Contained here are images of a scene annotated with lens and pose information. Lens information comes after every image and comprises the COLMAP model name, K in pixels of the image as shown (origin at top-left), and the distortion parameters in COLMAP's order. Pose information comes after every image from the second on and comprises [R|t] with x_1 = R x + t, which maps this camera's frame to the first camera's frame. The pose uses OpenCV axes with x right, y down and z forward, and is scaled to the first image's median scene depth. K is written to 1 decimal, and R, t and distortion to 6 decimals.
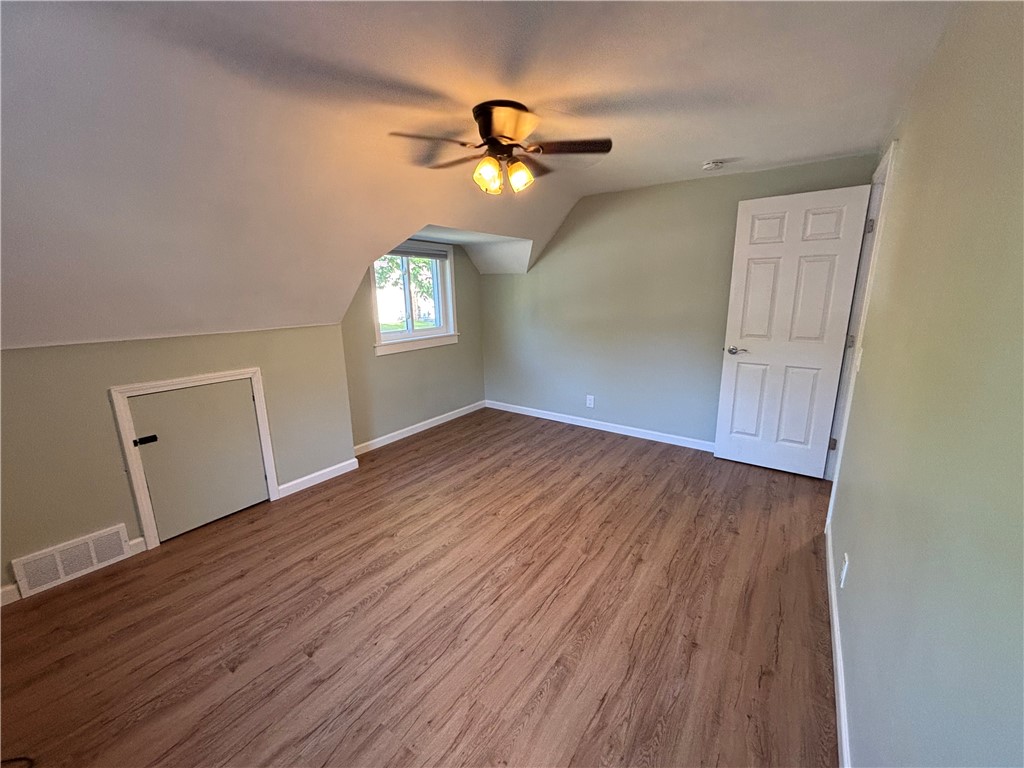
lens RADIAL K [[415.8, 0, 513.0], [0, 415.8, 383.9], [0, 0, 1]] dist [0.012974, -0.005732]
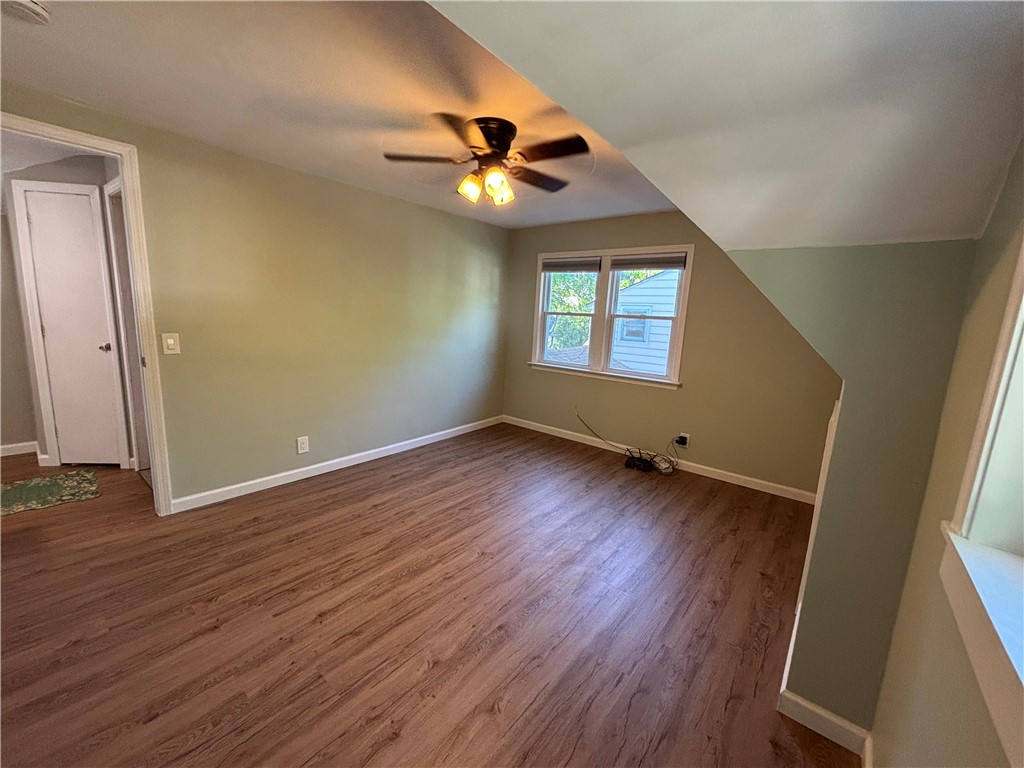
lens RADIAL K [[415.8, 0, 513.0], [0, 415.8, 383.9], [0, 0, 1]] dist [0.012974, -0.005732]
pose [[-0.996739, -0.053951, 0.060002, -0.141616], [-0.026792, 0.922704, 0.384577, -0.352394], [-0.076113, 0.381716, -0.921141, 1.701427]]
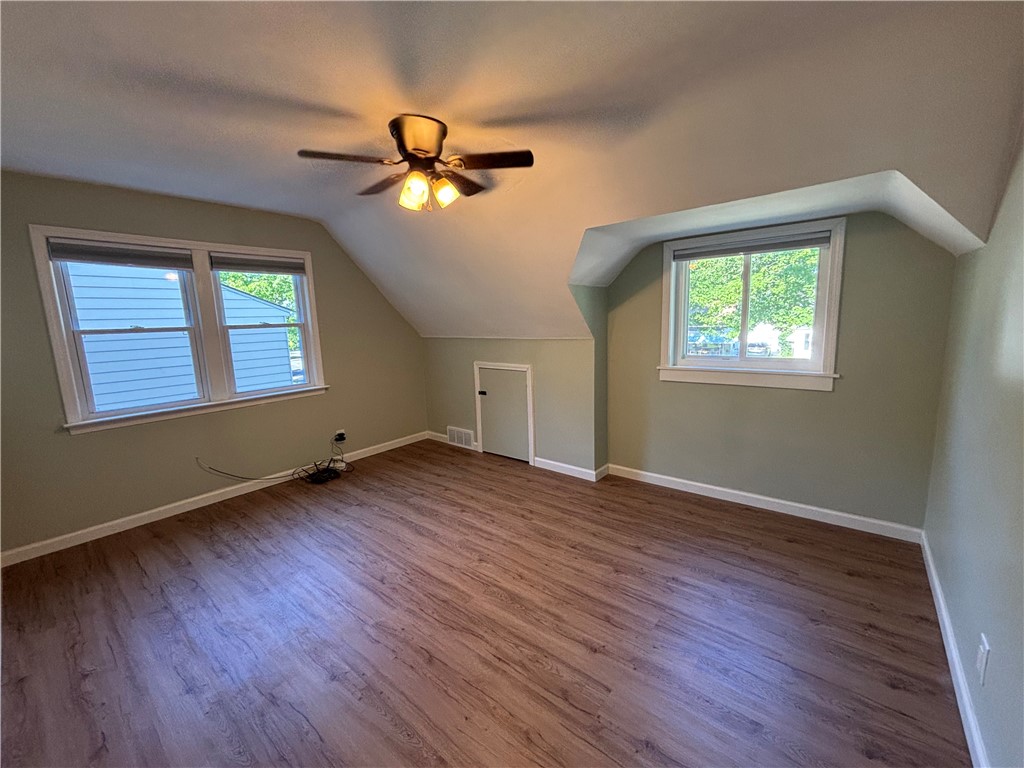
lens RADIAL K [[415.8, 0, 513.0], [0, 415.8, 383.9], [0, 0, 1]] dist [0.012974, -0.005732]
pose [[-0.076464, 0.169428, -0.982572, 0.775091], [-0.191937, 0.964525, 0.181253, -0.224506], [0.978424, 0.202451, -0.041232, 1.054901]]
